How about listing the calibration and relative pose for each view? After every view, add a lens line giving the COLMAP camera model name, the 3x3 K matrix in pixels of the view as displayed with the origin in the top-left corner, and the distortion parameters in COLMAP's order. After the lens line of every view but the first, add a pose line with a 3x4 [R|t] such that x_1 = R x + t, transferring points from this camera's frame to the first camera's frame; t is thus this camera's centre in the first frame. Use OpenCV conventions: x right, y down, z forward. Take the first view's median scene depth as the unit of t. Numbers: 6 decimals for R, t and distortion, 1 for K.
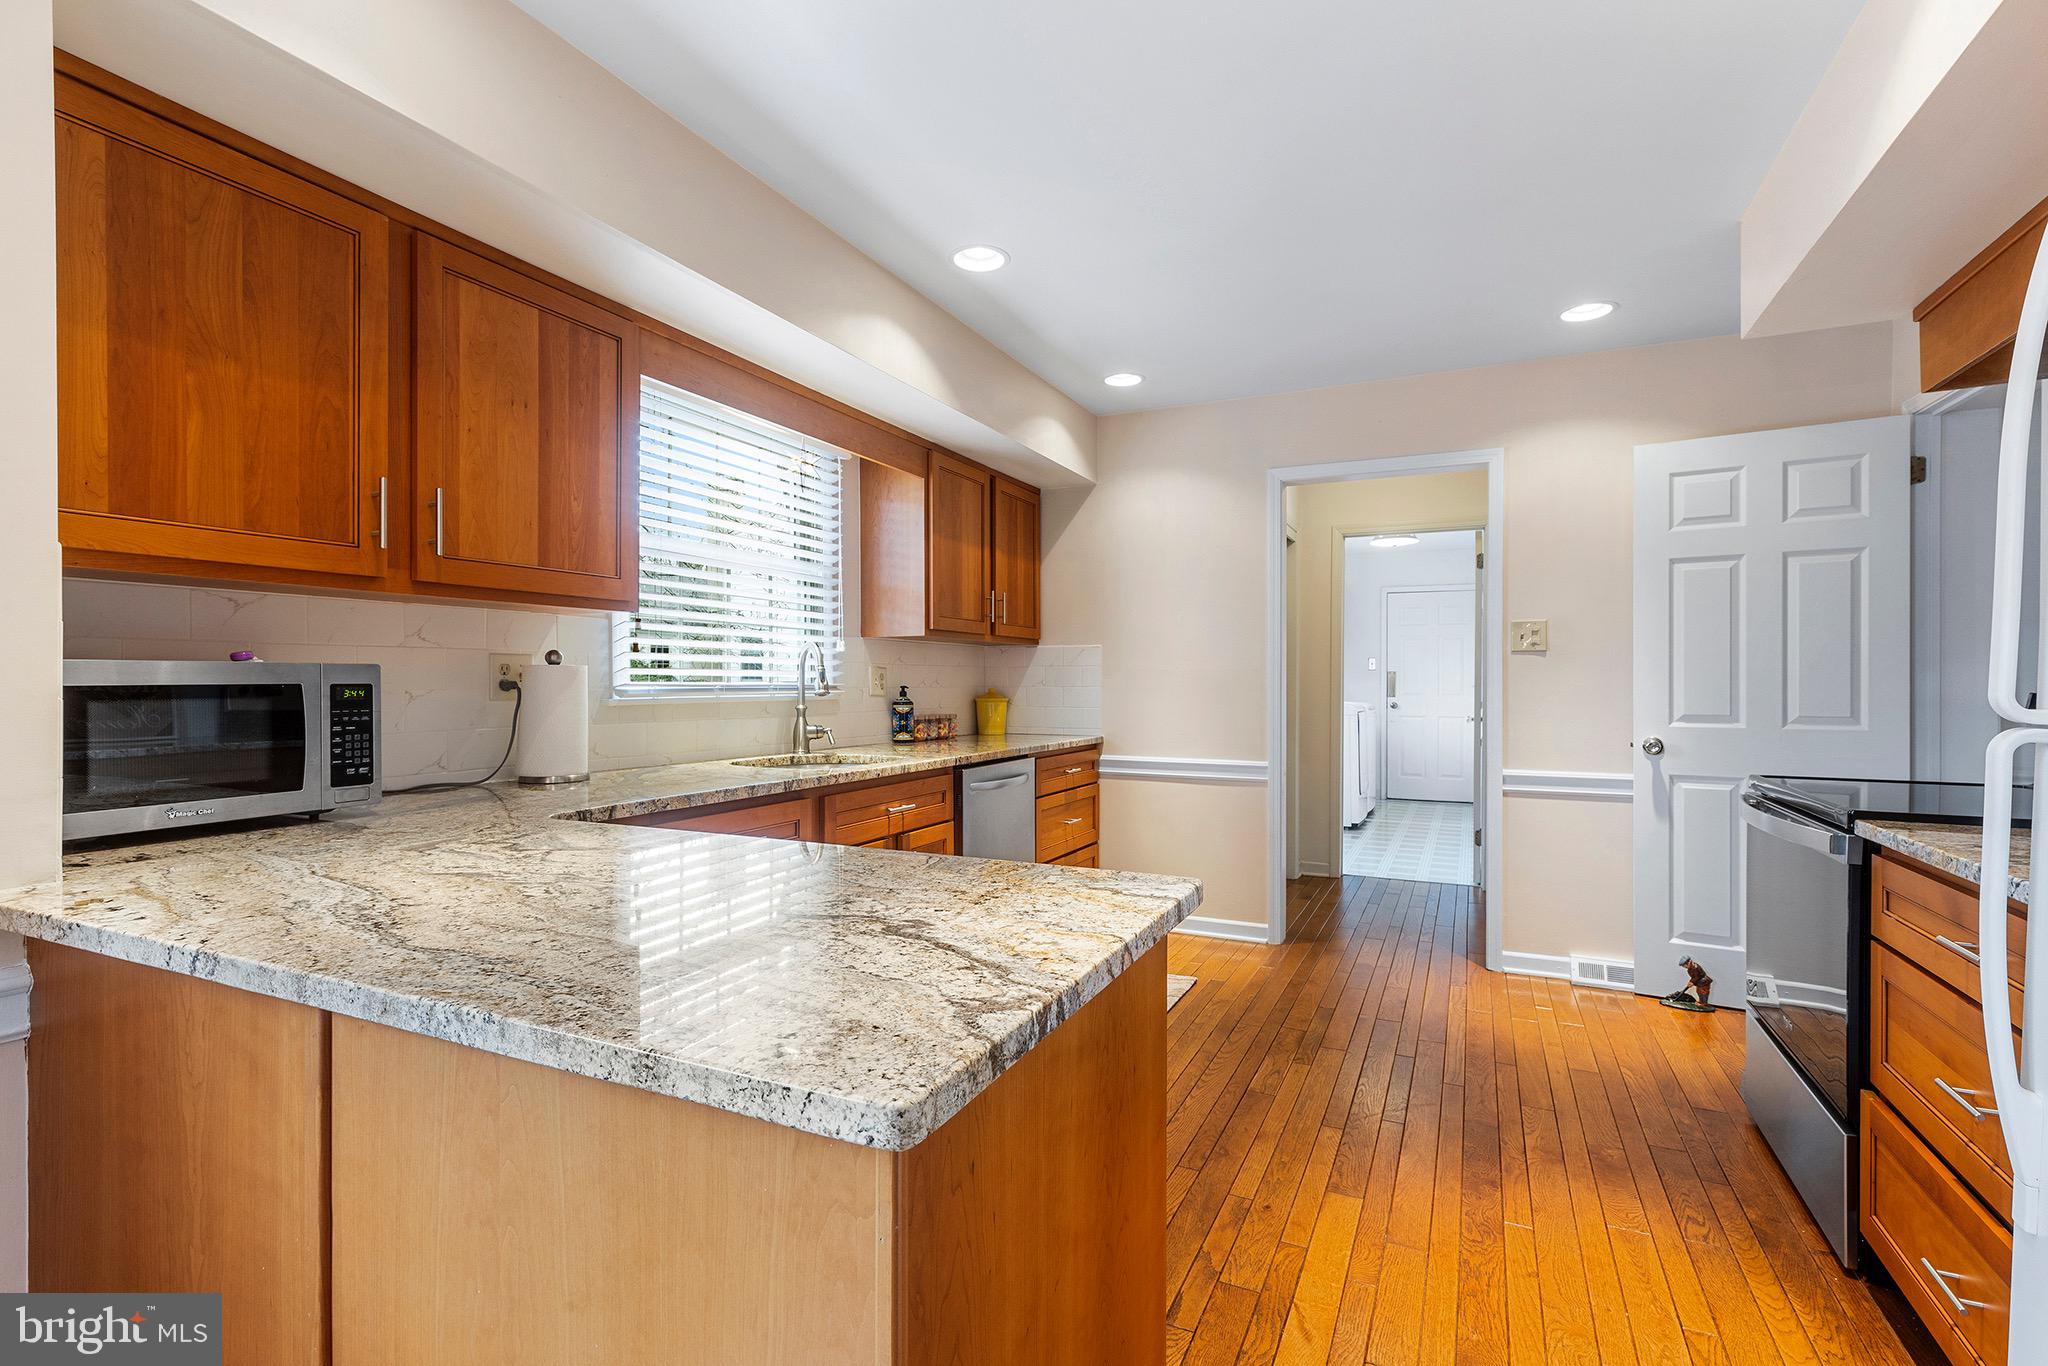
lens RADIAL K [[925.4, 0, 1010.3], [0, 925.4, 682.4], [0, 0, 1]] dist [0.003017, 0.000603]
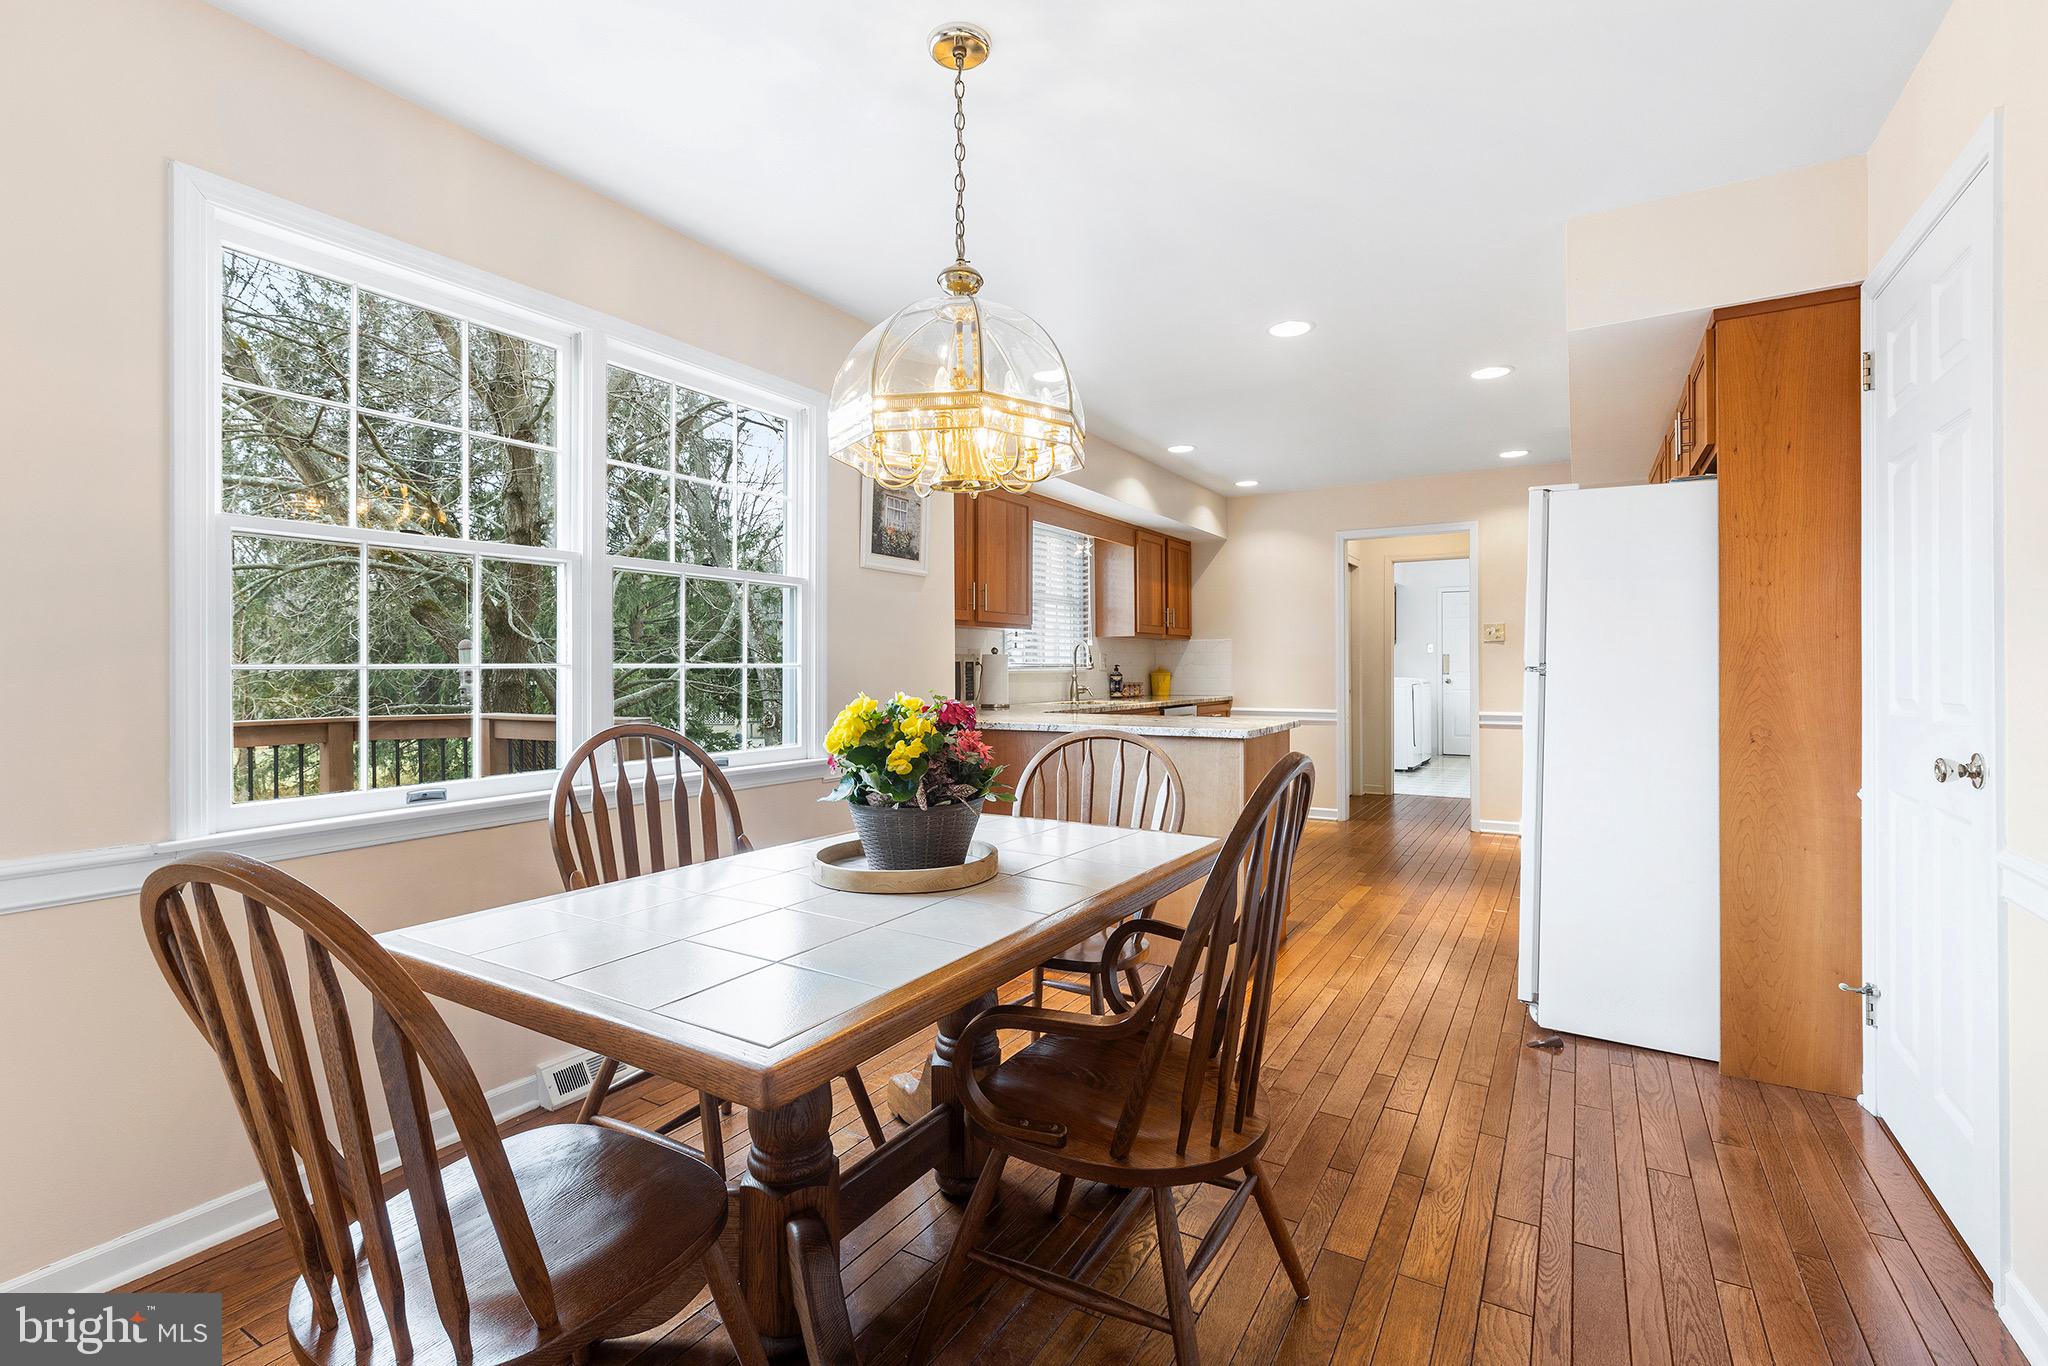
lens RADIAL K [[925.4, 0, 1017.4], [0, 925.4, 670.1], [0, 0, 1]] dist [0.003017, 0.000603]
pose [[0.996597, -0.005235, -0.082259, -0.156134], [0.005414, 0.999983, 0.001959, 0.009329], [0.082248, -0.002397, 0.996609, -0.710592]]
